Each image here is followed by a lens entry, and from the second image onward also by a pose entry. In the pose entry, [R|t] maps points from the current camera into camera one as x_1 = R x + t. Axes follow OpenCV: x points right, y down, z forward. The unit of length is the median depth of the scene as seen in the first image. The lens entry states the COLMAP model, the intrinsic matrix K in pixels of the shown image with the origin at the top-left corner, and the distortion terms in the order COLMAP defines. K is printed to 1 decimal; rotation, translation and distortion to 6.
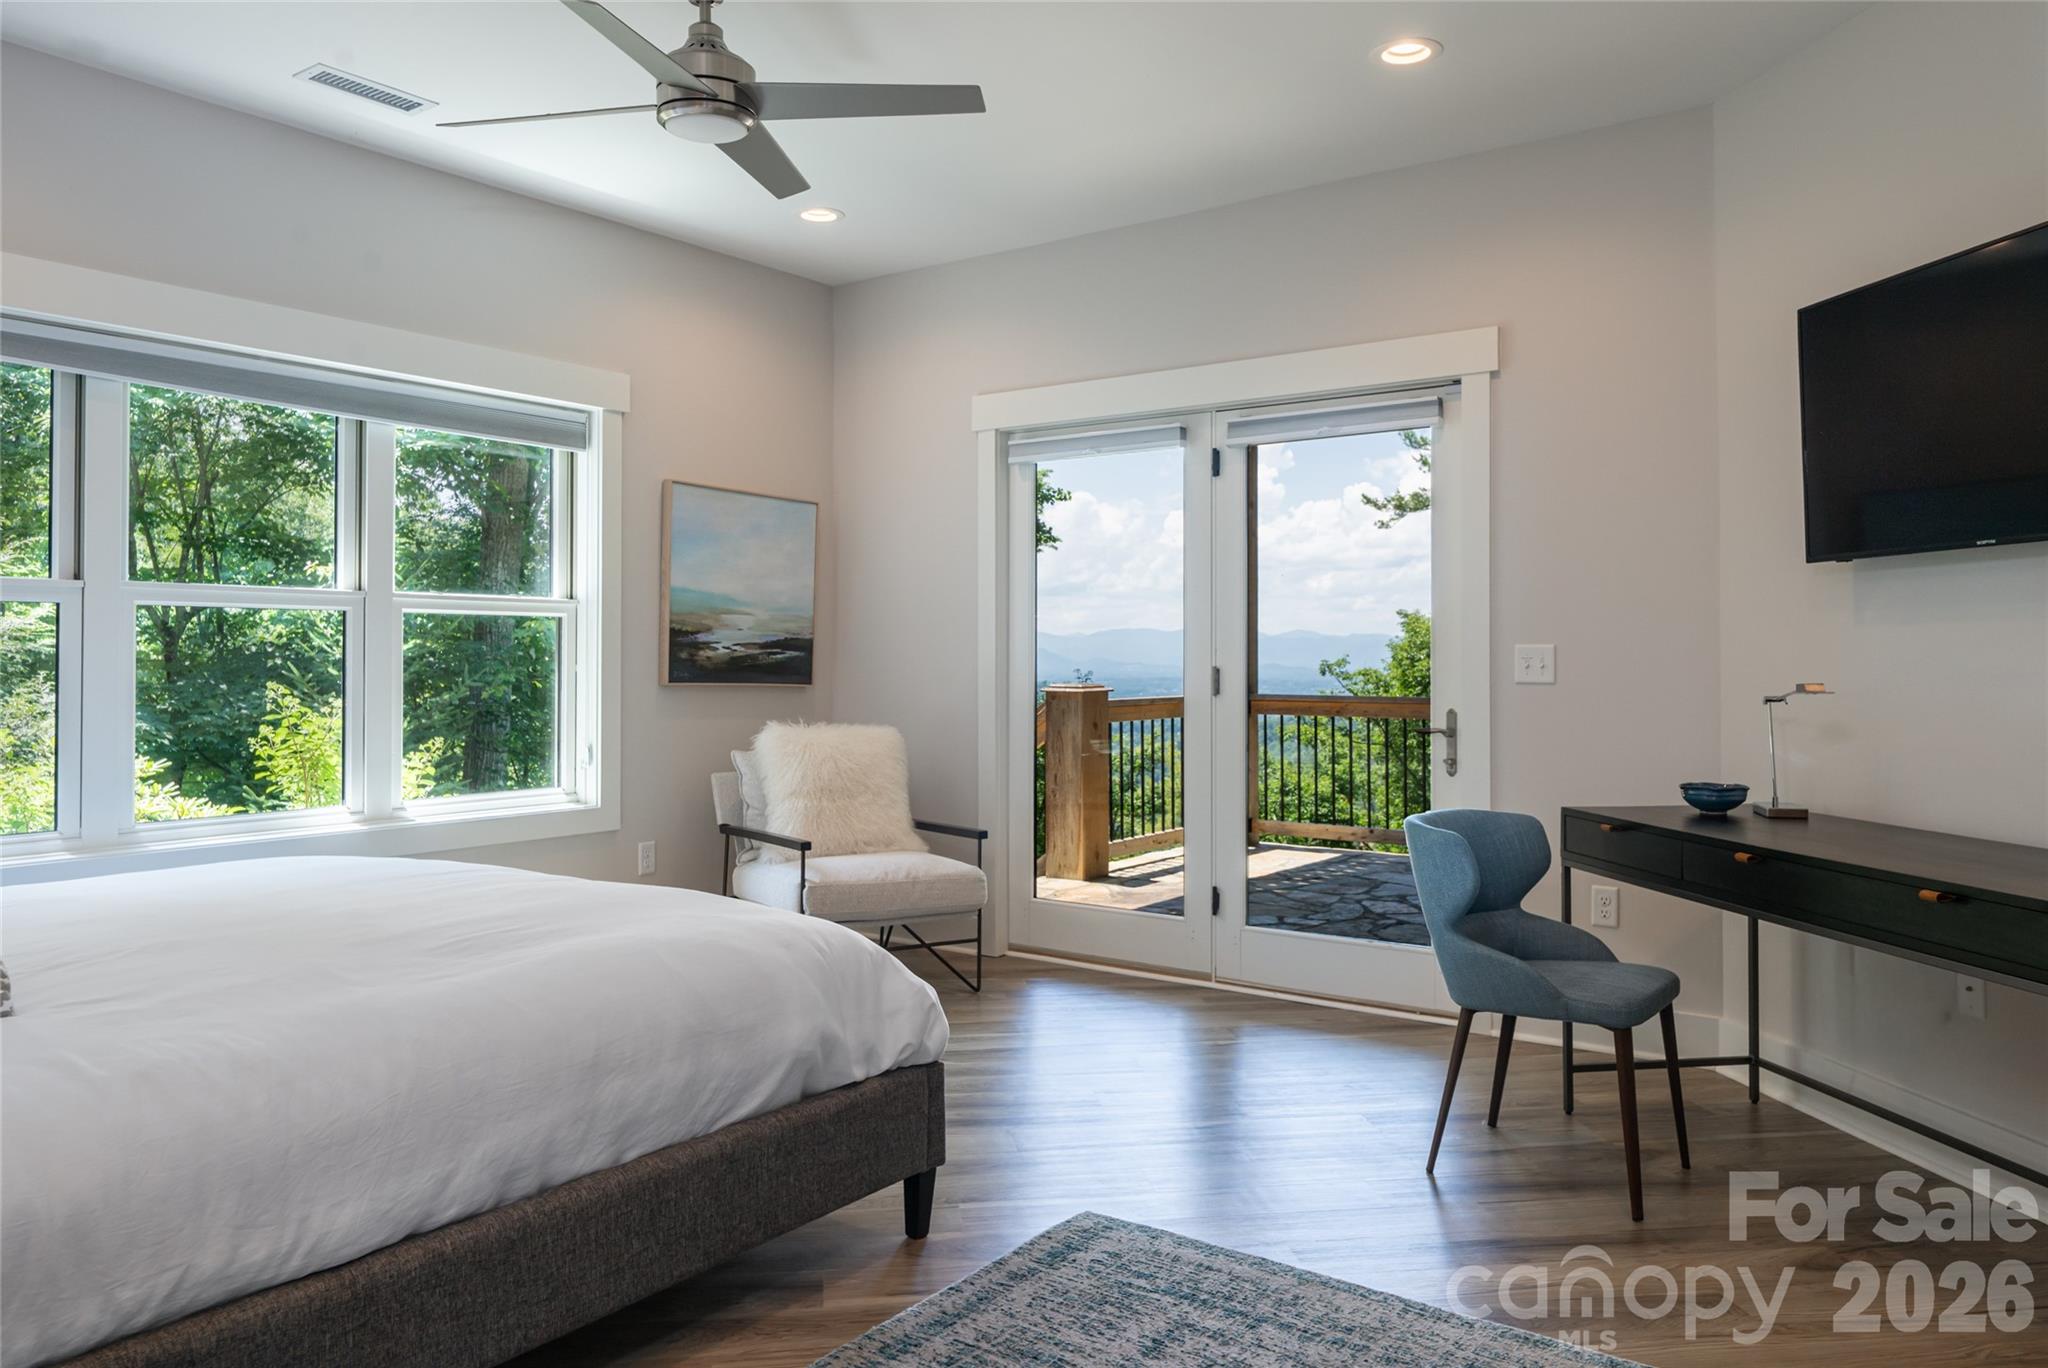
lens RADIAL K [[1376.2, 0, 1024.0], [0, 1376.2, 684.0], [0, 0, 1]] dist [0.003094, -0.005860]
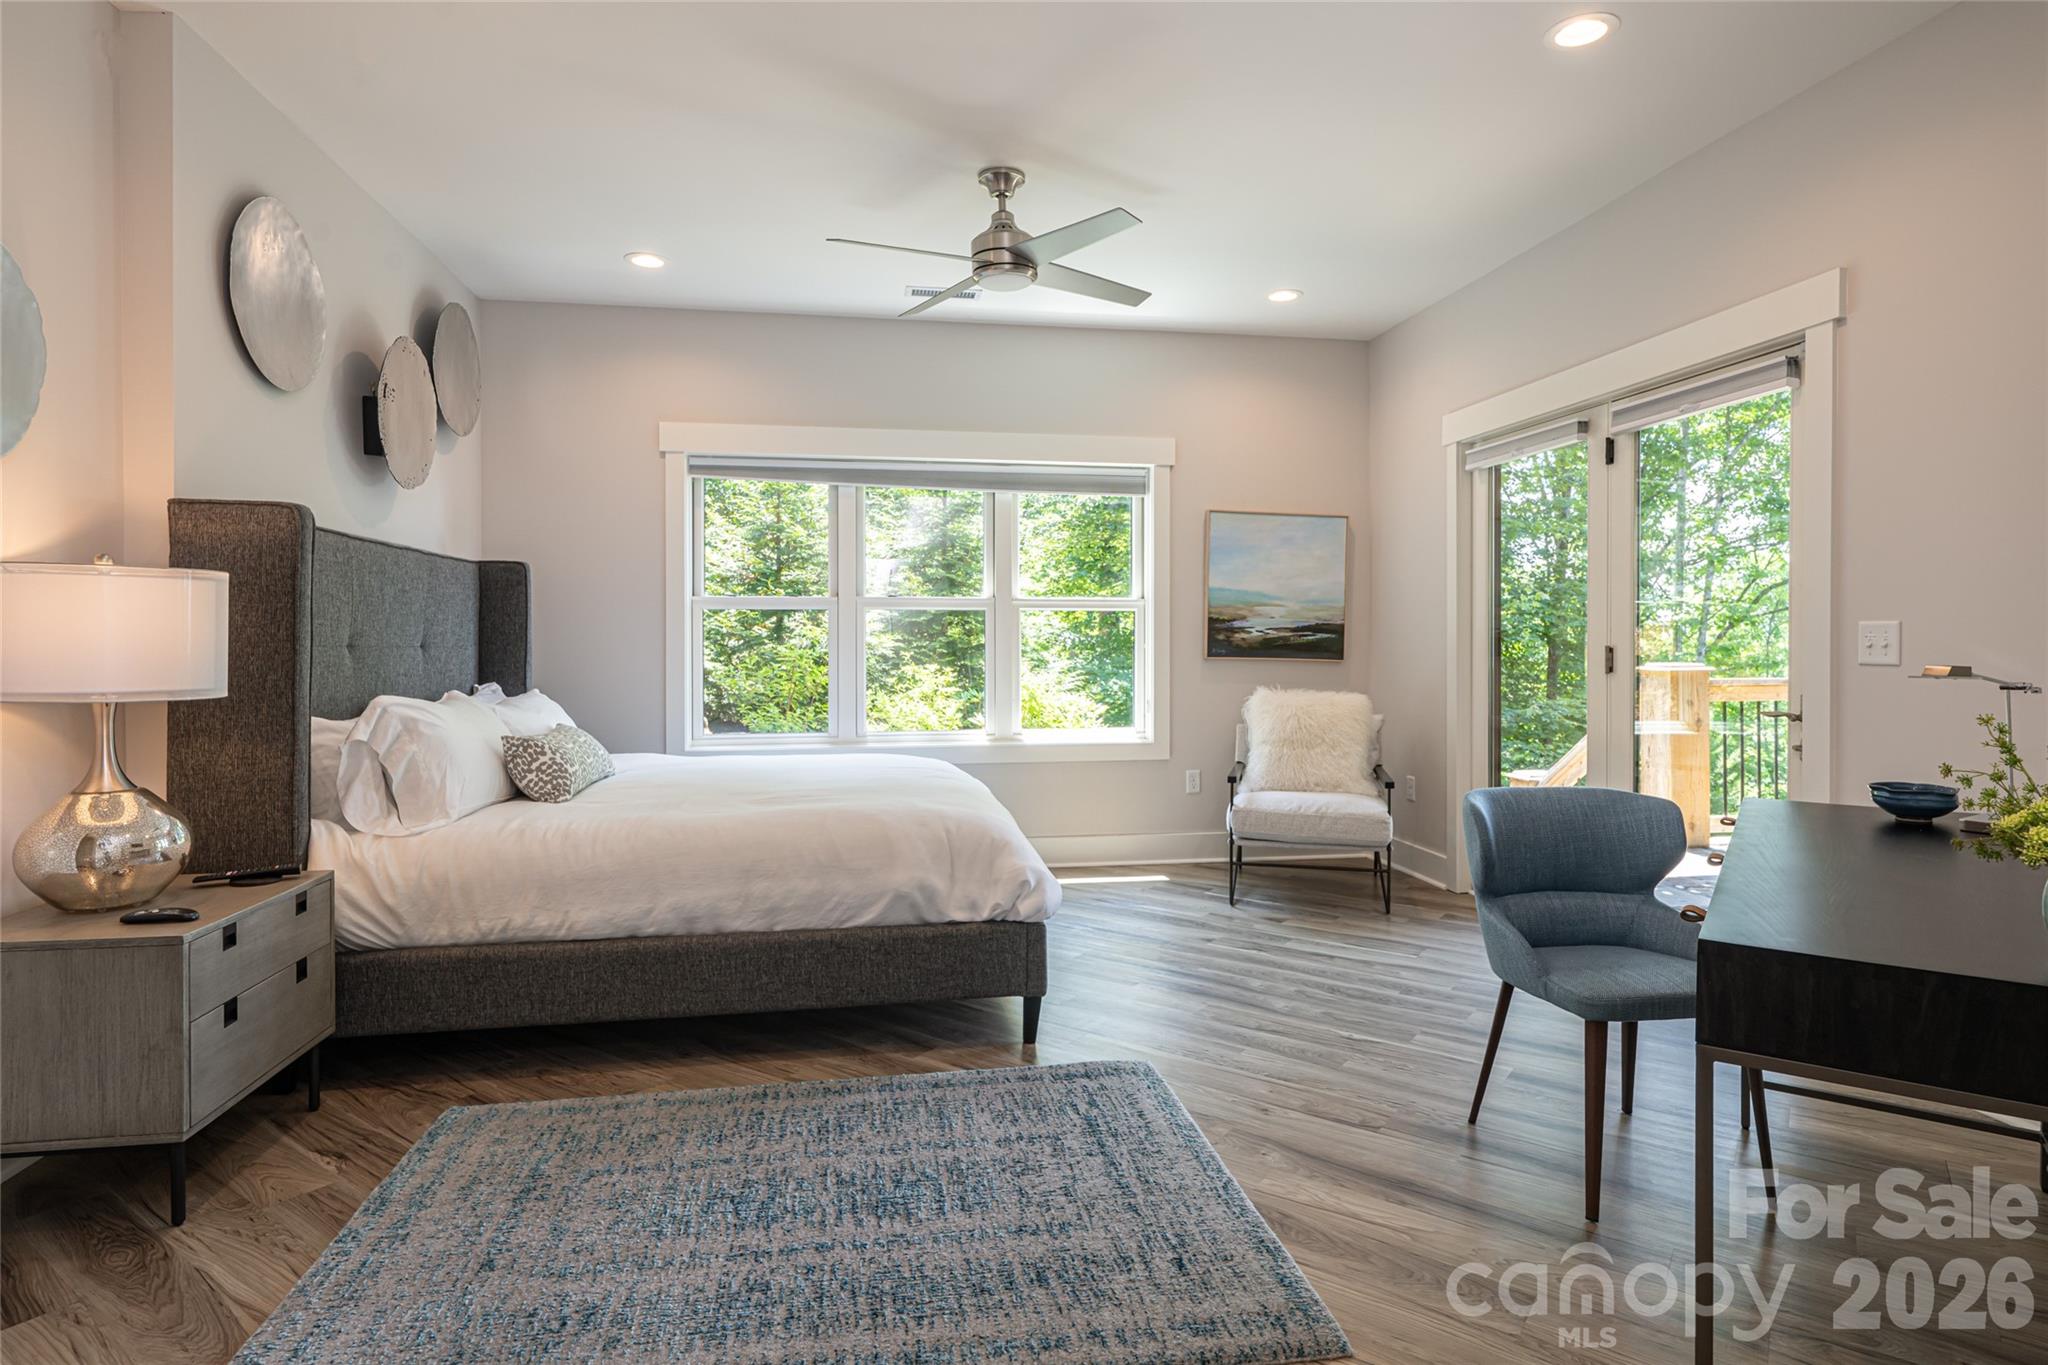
lens RADIAL K [[1044.7, 0, 1024.0], [0, 1044.7, 682.5], [0, 0, 1]] dist [0.003535, 0.000462]
pose [[0.736807, 0.025883, -0.675607, 0.368372], [-0.011769, 0.999607, 0.025460, 0.000251], [0.676001, -0.010808, 0.736822, 0.115248]]
